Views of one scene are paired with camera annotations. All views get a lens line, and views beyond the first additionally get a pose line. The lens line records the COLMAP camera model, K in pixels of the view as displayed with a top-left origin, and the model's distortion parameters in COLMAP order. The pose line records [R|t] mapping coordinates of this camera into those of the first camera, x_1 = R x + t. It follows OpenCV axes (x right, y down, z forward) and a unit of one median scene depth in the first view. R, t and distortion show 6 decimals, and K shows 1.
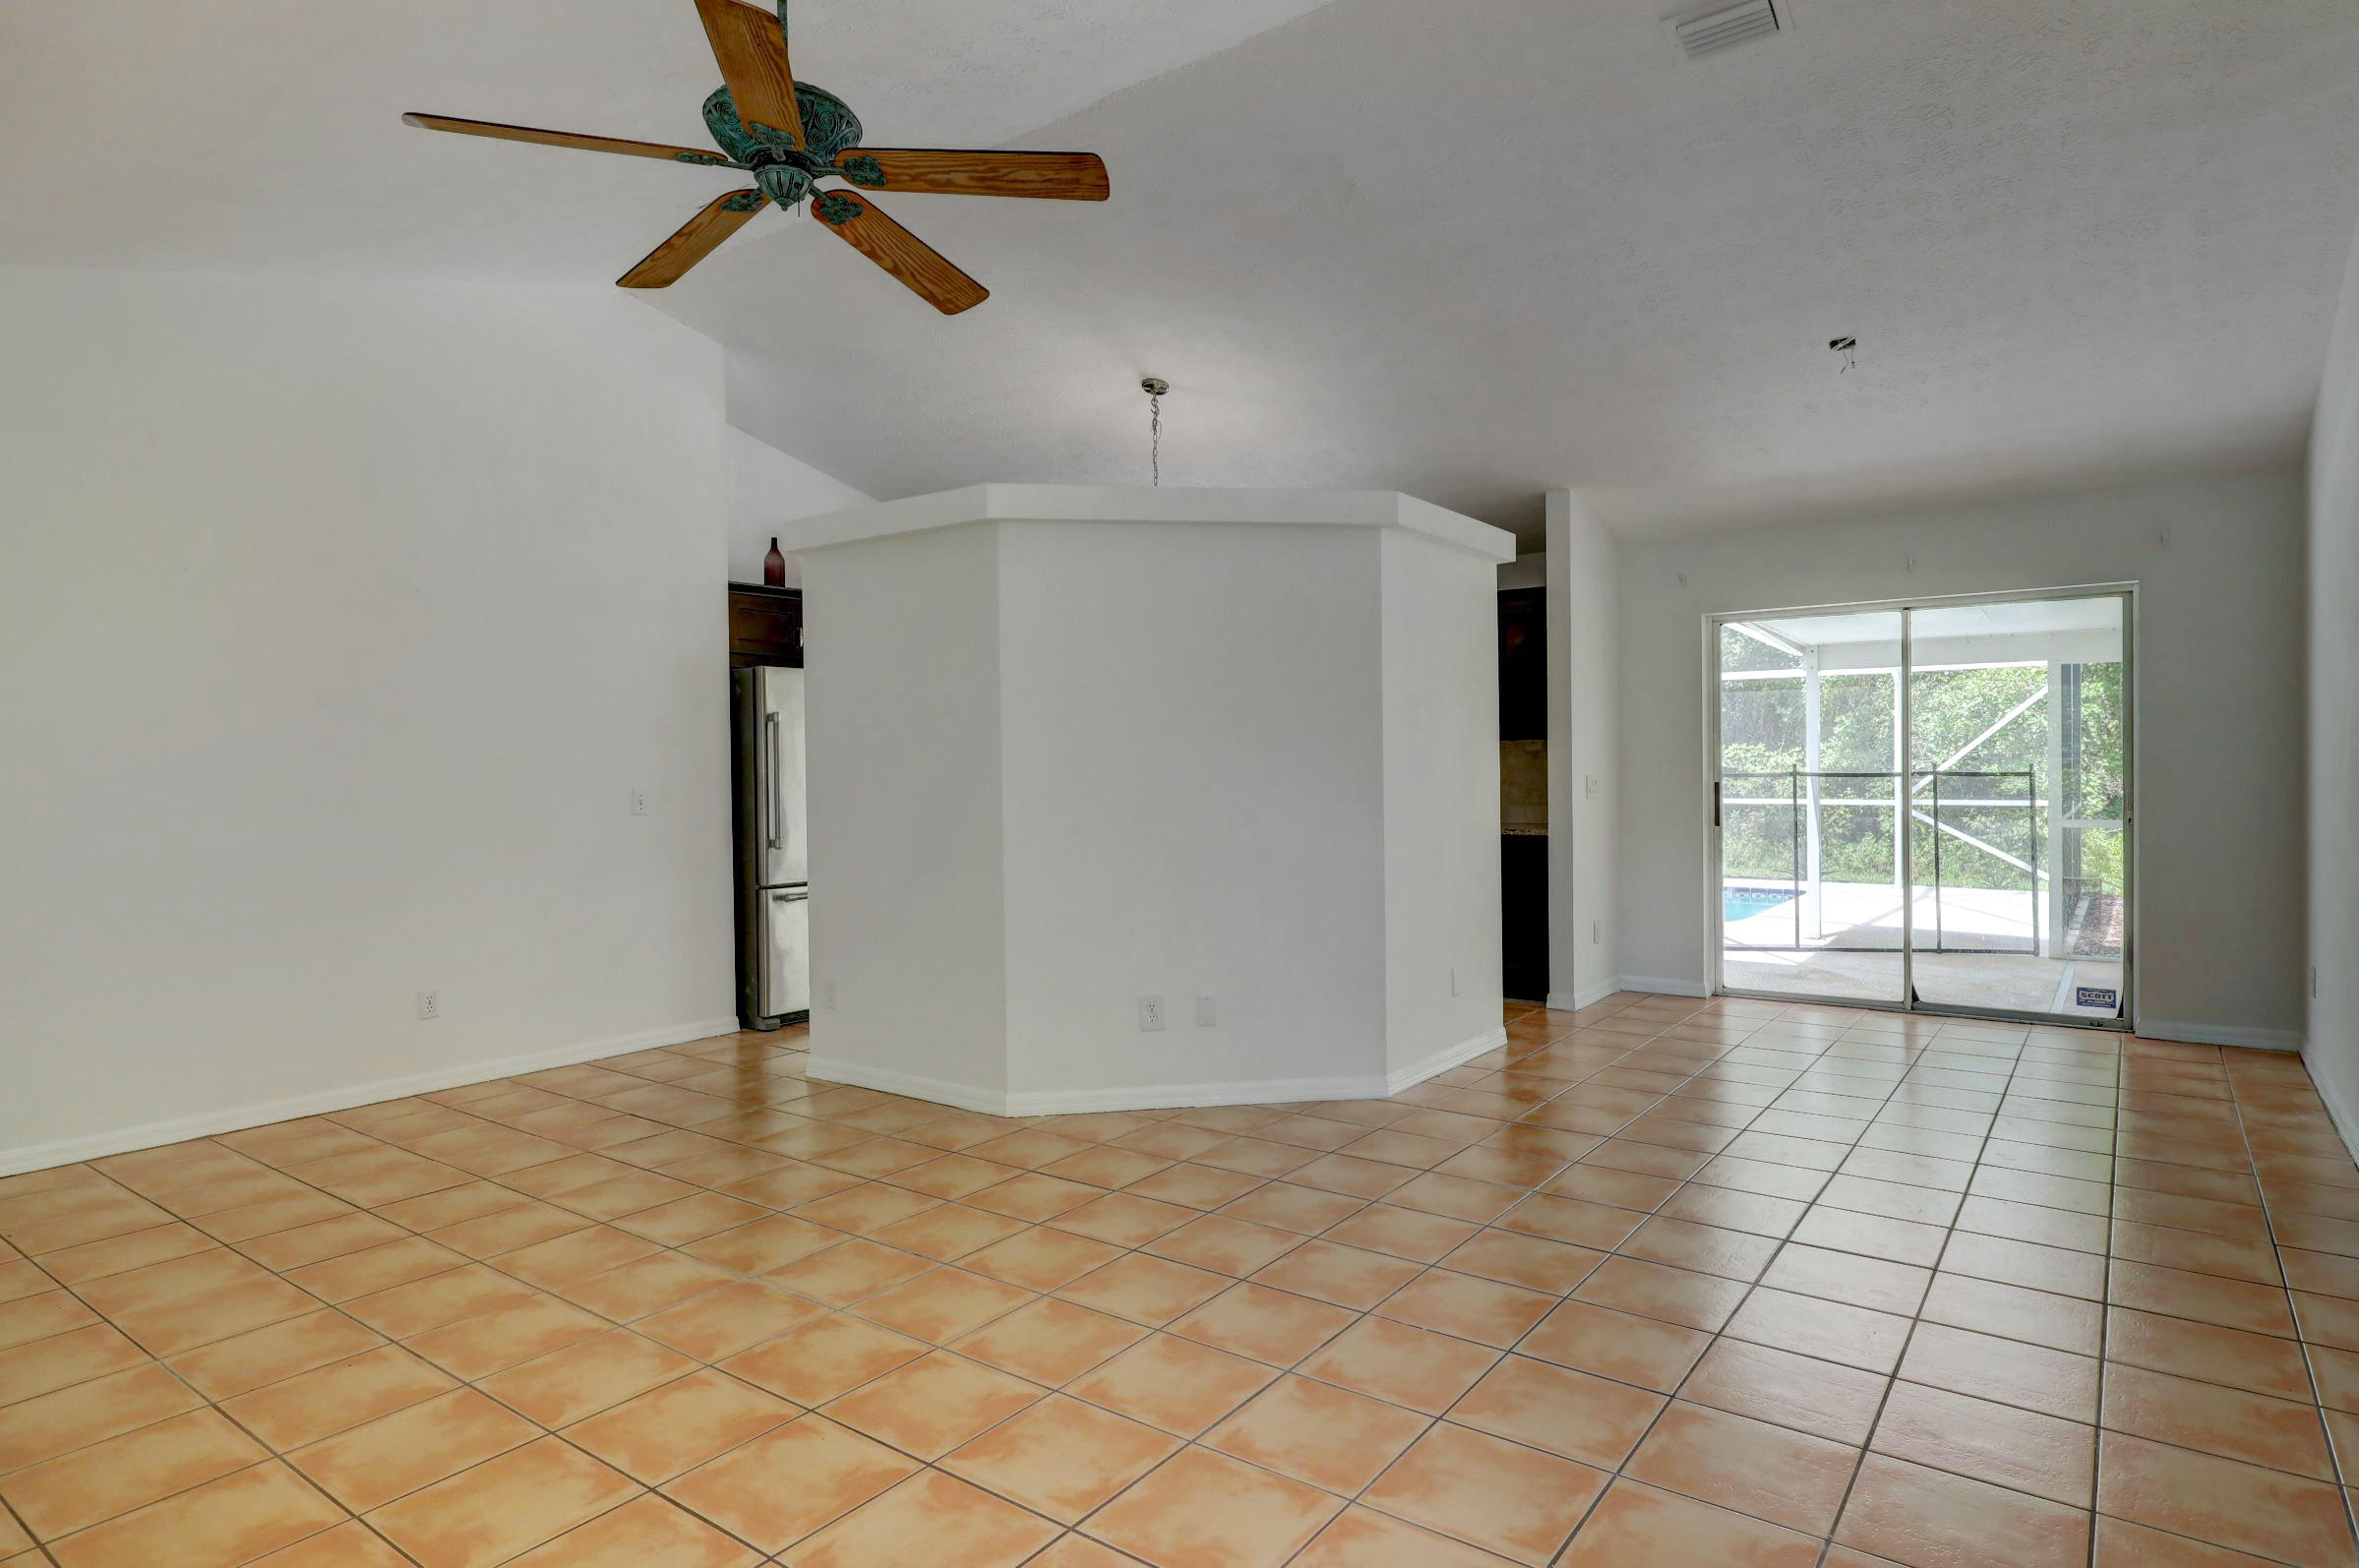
lens RADIAL K [[1295.4, 0, 1172.2], [0, 1295.4, 782.3], [0, 0, 1]] dist [-0.005870, 0.002730]
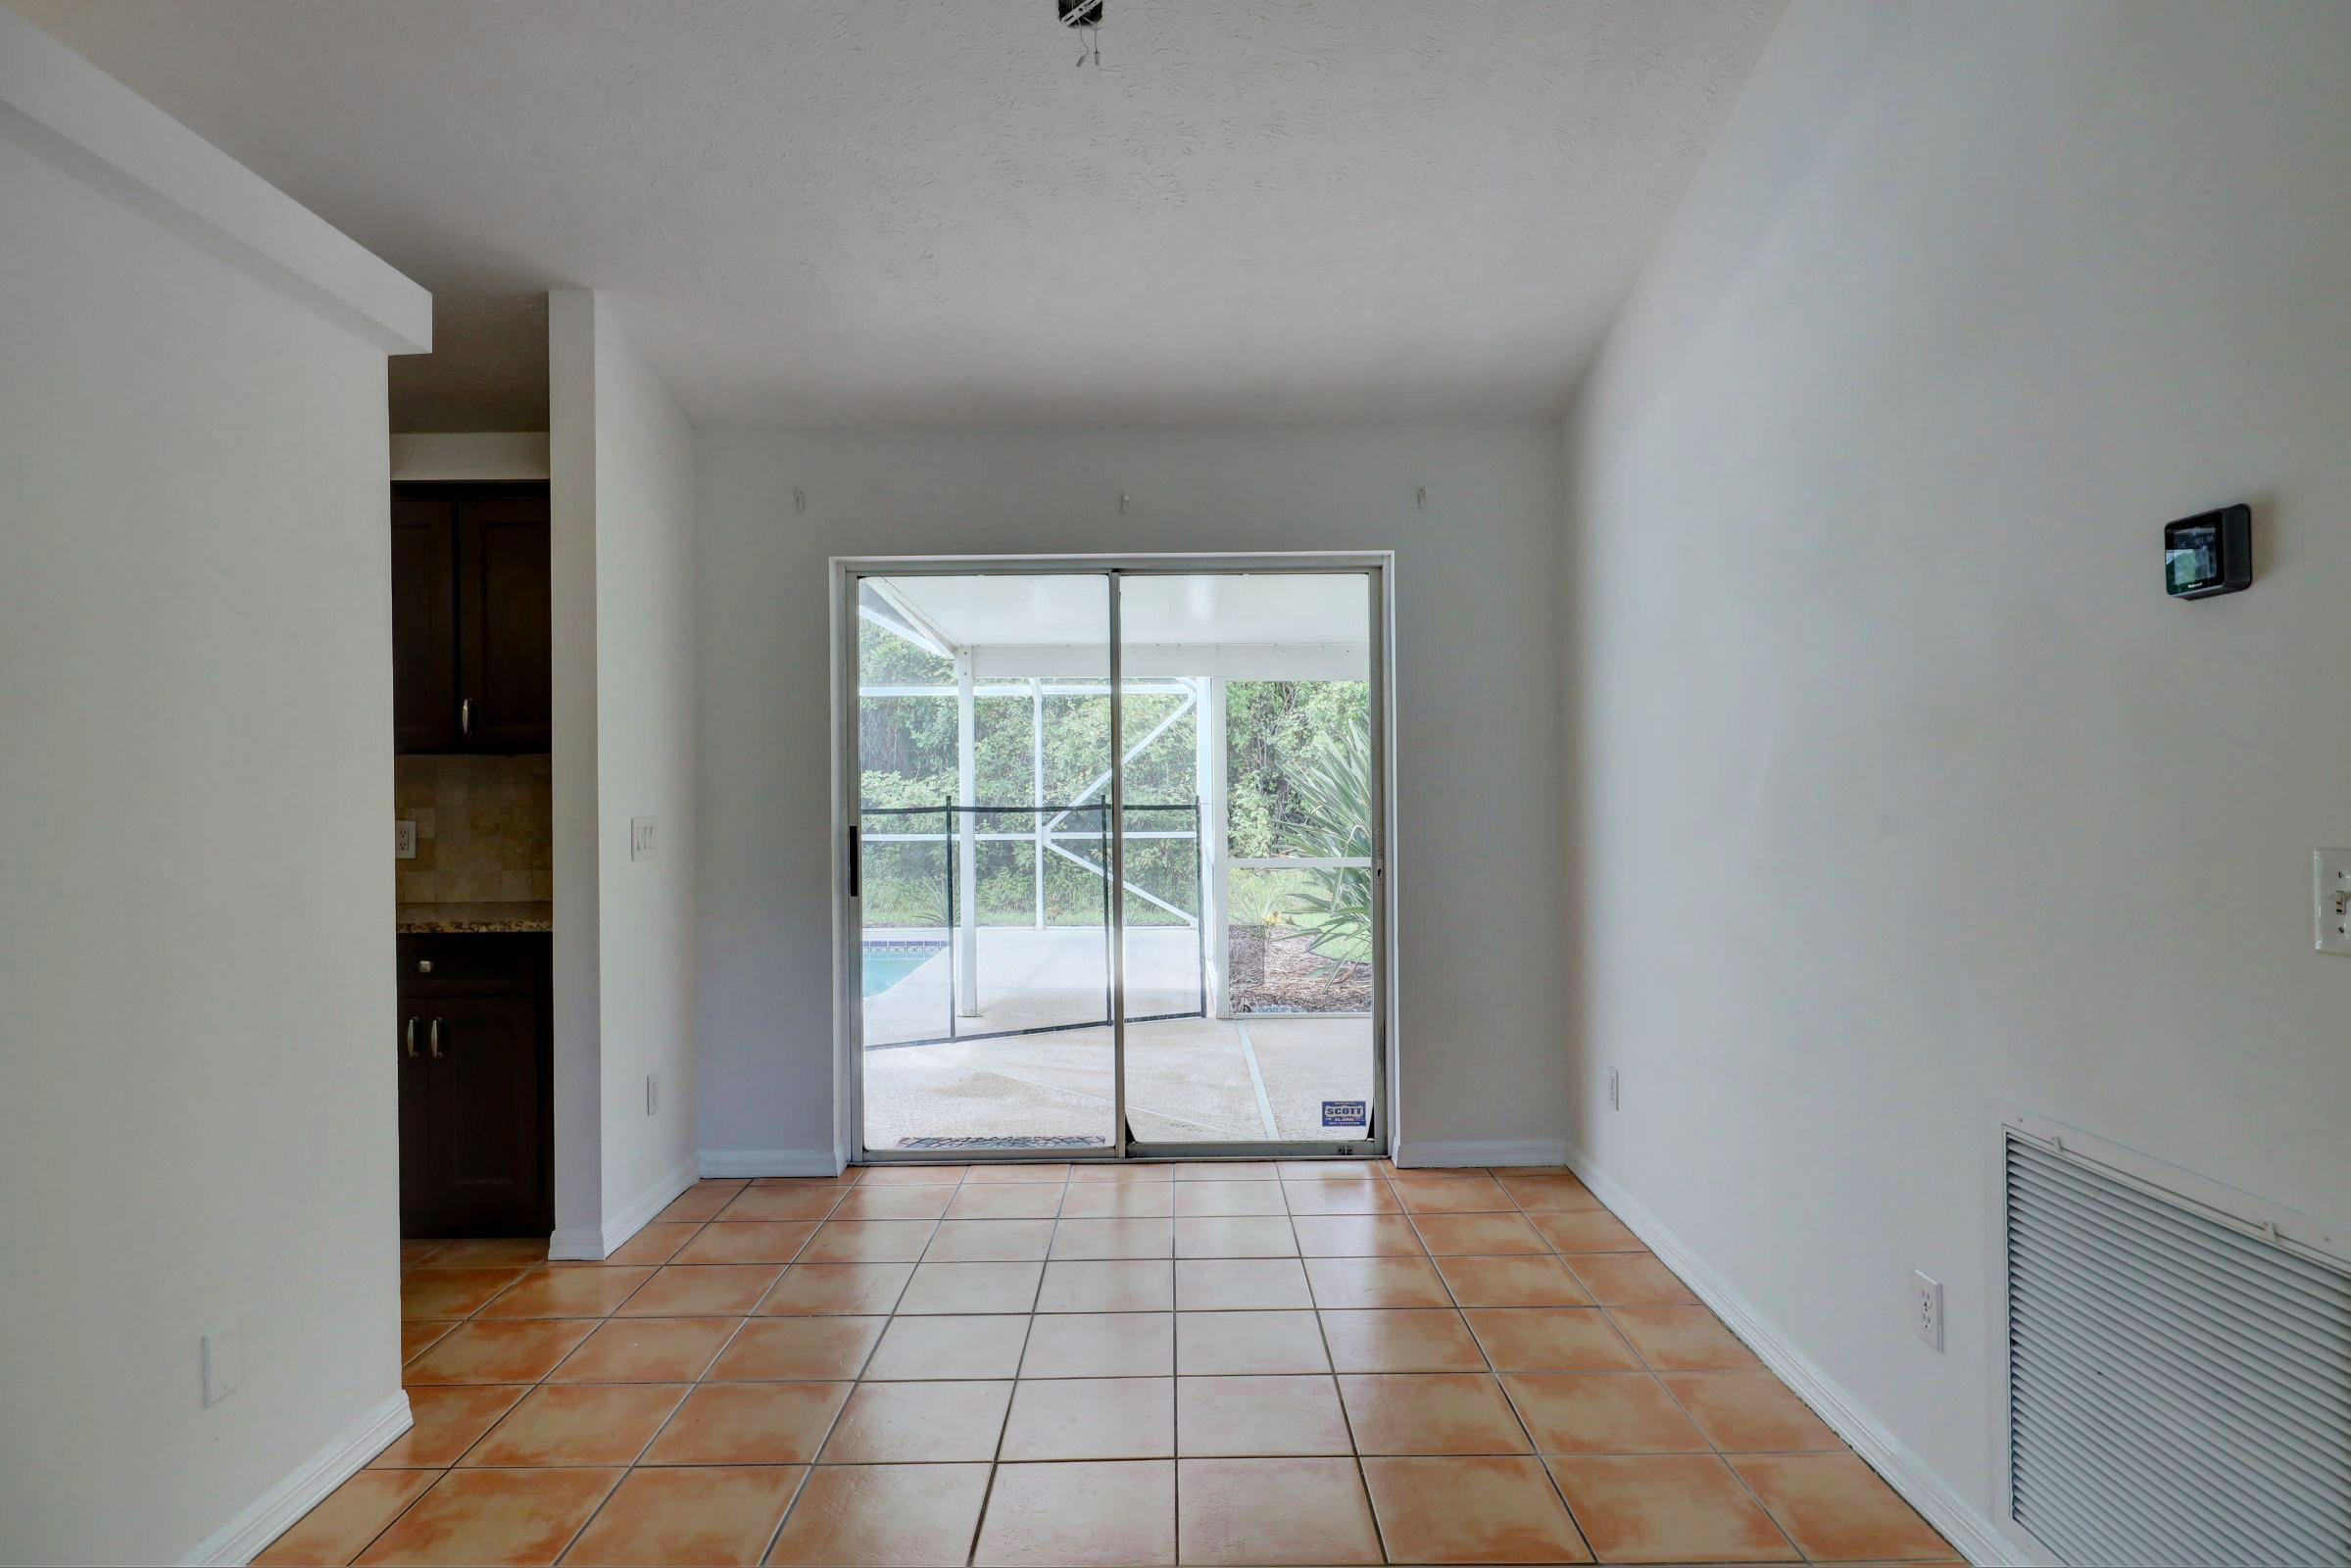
lens RADIAL K [[1291.0, 0, 1192.5], [0, 1291.0, 780.6], [0, 0, 1]] dist [-0.005870, 0.002730]
pose [[0.790631, 0.006729, 0.612255, 0.164566], [0.007687, 0.999752, -0.020915, -0.007656], [-0.612244, 0.021243, 0.790383, 0.396659]]
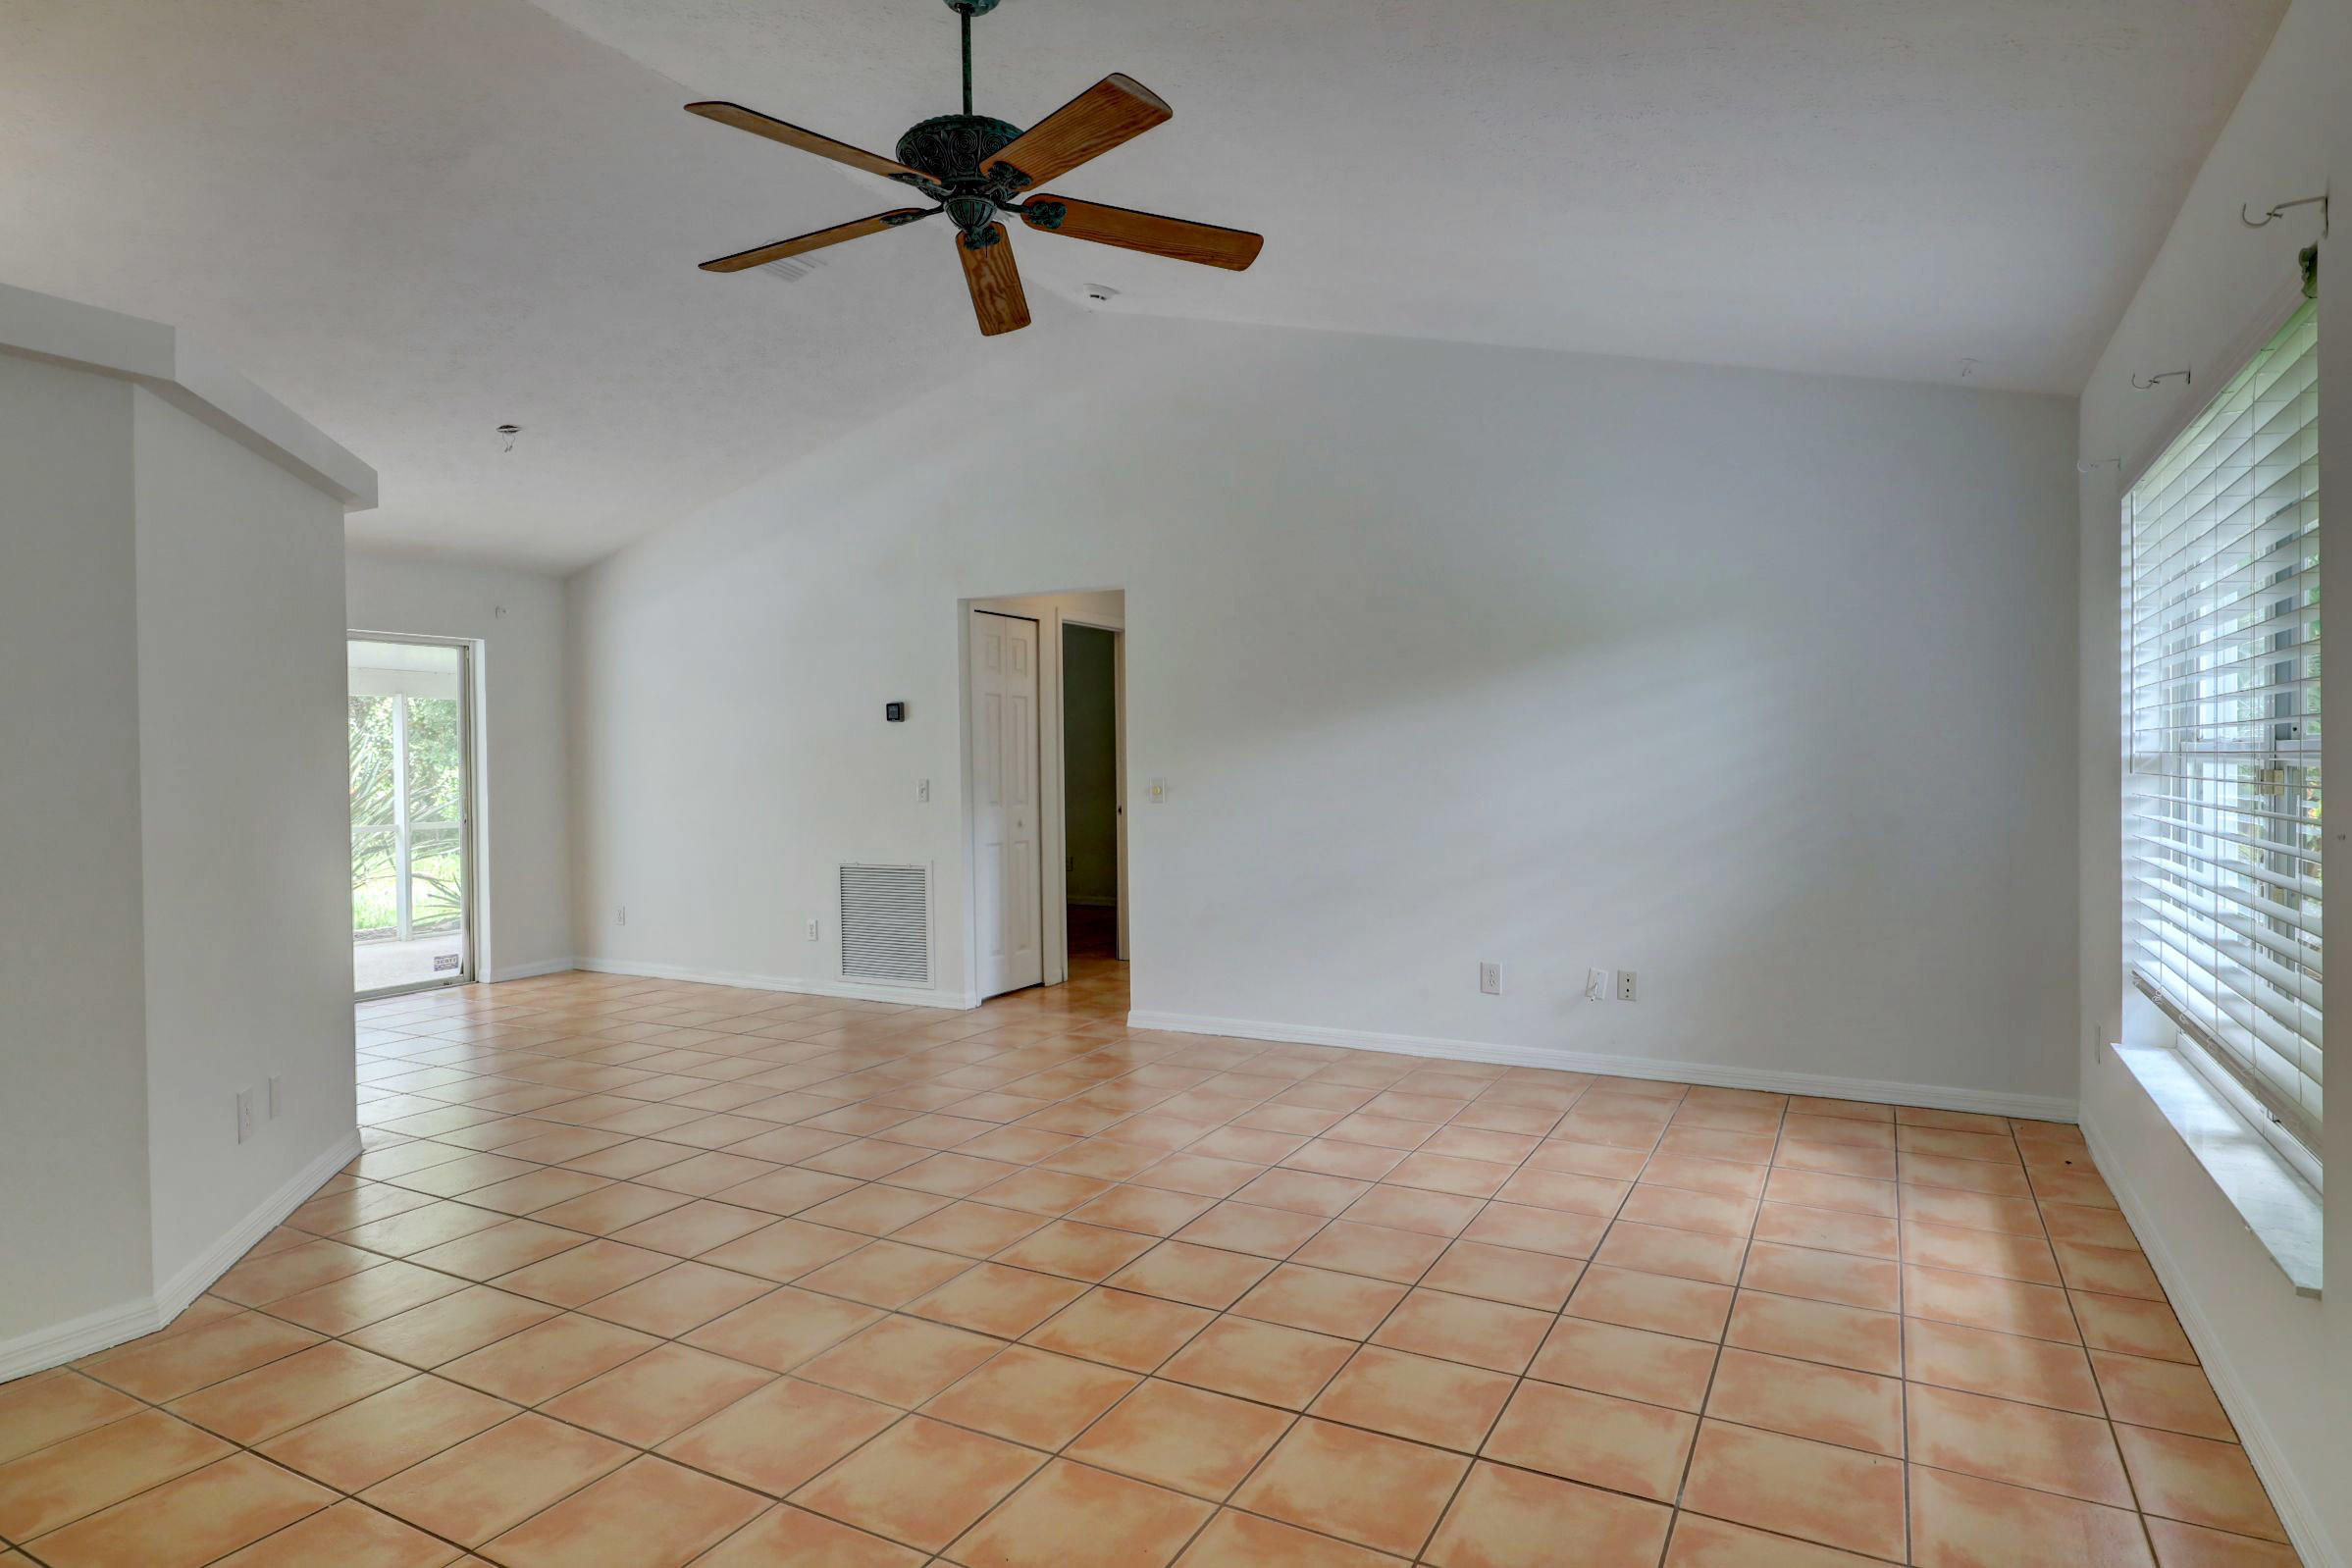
lens RADIAL K [[1291.6, 0, 1172.5], [0, 1291.6, 783.2], [0, 0, 1]] dist [-0.005870, 0.002730]
pose [[-0.130101, 0.005578, 0.991485, -0.542429], [0.024655, 0.999693, -0.002389, 0.009722], [-0.991194, 0.024134, -0.130199, 0.385848]]
